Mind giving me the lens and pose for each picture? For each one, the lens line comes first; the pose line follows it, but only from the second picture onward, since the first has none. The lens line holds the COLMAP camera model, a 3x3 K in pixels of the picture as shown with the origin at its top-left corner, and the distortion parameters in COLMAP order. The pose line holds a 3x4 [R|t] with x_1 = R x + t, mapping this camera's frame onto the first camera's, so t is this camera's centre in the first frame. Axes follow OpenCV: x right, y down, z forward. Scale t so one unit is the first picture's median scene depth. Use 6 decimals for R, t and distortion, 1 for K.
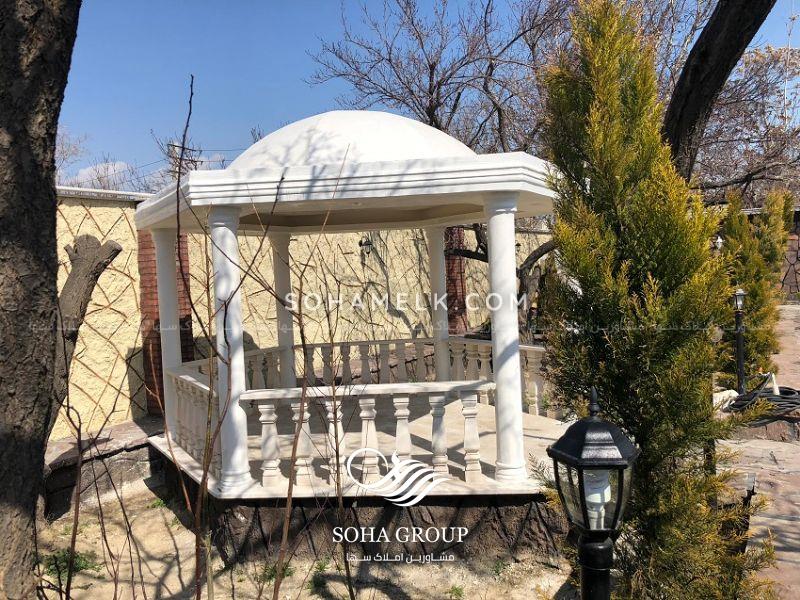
lens RADIAL K [[647.7, 0, 399.4], [0, 647.7, 299.6], [0, 0, 1]] dist [0.017448, -0.005815]
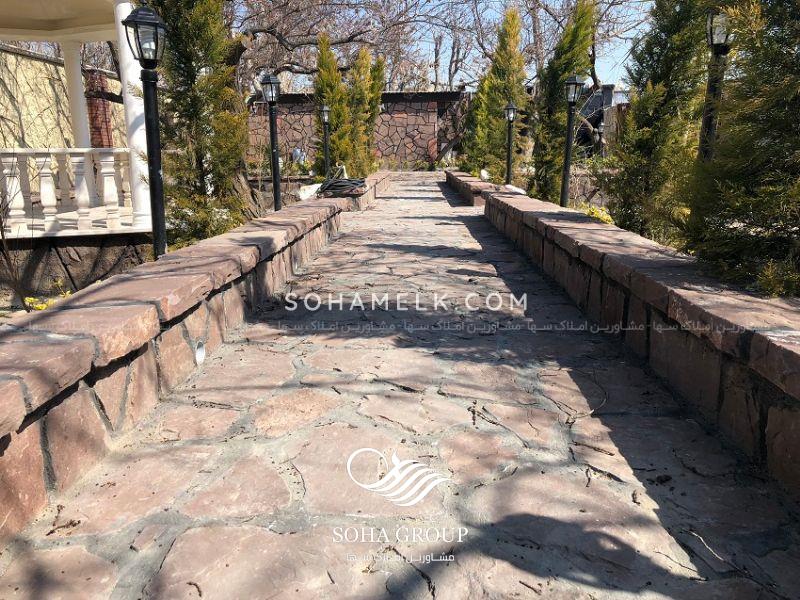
lens RADIAL K [[647.7, 0, 399.7], [0, 647.7, 301.2], [0, 0, 1]] dist [0.017448, -0.005815]
pose [[0.876199, -0.059936, 0.478209, -0.003731], [-0.017116, 0.987741, 0.155158, 0.078502], [-0.481646, -0.144134, 0.864432, -0.133985]]
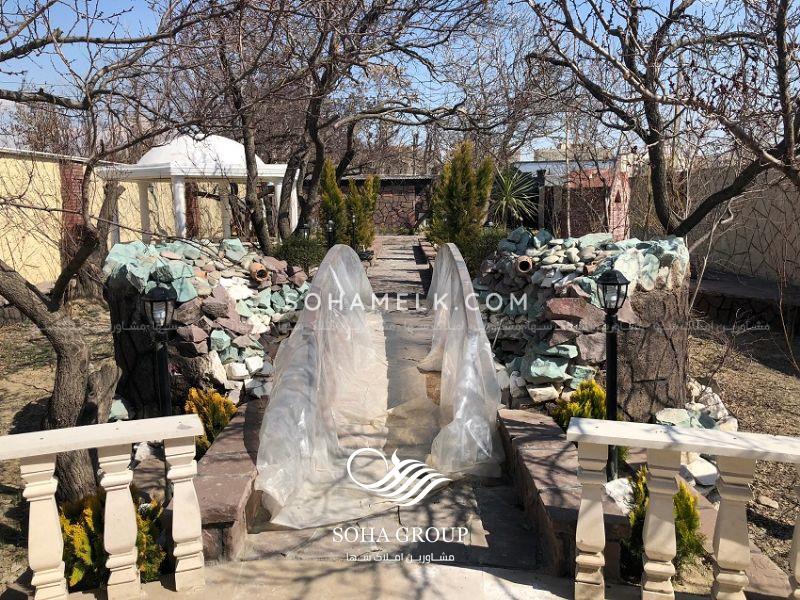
lens RADIAL K [[647.7, 0, 400.1], [0, 647.7, 300.2], [0, 0, 1]] dist [0.017448, -0.005815]
pose [[0.865012, -0.030426, 0.500828, -0.284930], [-0.009805, 0.996944, 0.077500, 0.059322], [-0.501655, -0.071949, 0.862070, -0.625043]]
